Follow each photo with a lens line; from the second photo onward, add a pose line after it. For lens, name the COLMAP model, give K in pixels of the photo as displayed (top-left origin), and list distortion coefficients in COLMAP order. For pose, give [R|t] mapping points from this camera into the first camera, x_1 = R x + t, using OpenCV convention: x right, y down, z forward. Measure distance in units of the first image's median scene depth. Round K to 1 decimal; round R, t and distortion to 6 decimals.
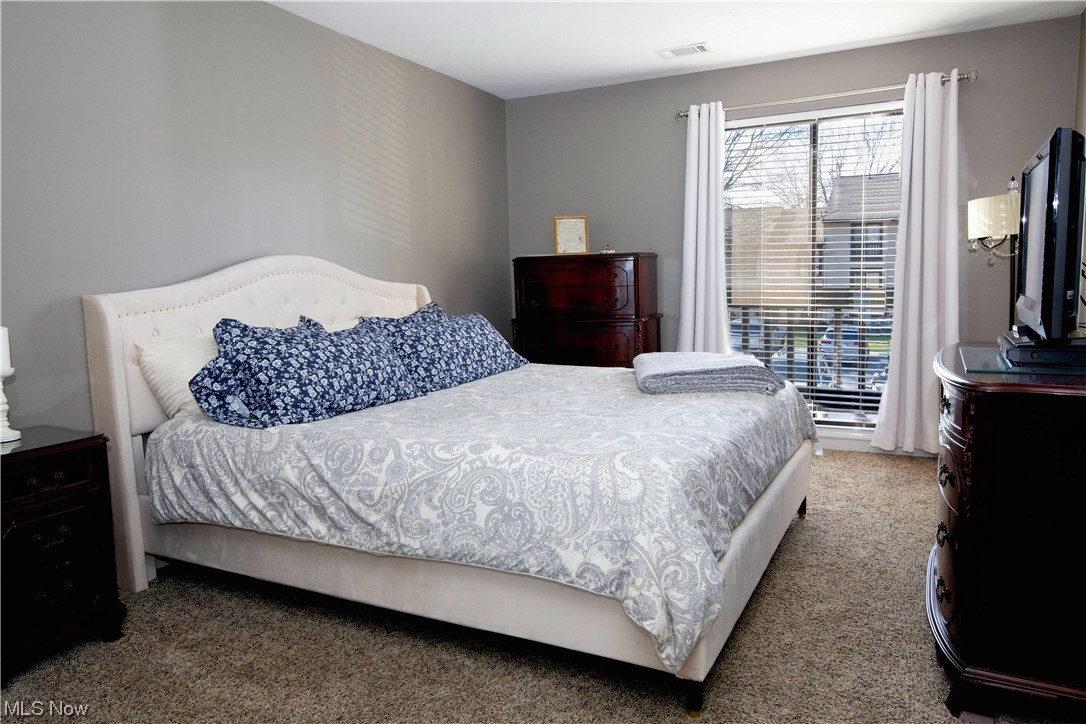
lens RADIAL K [[721.6, 0, 541.2], [0, 721.6, 373.8], [0, 0, 1]] dist [0.009822, 0.000473]
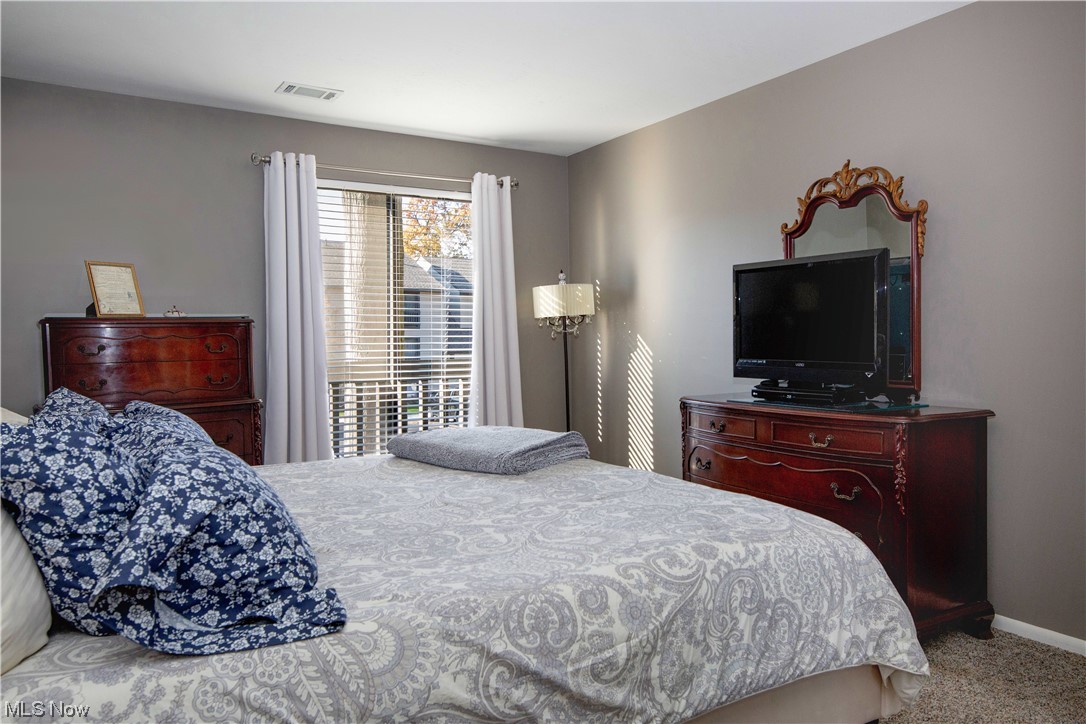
lens RADIAL K [[754.5, 0, 537.8], [0, 754.5, 362.9], [0, 0, 1]] dist [0.031147, -0.000919]
pose [[0.544951, -0.011705, 0.838386, -0.788980], [0.112502, 0.991882, -0.059279, -0.067974], [-0.830886, 0.126624, 0.541844, 0.588039]]
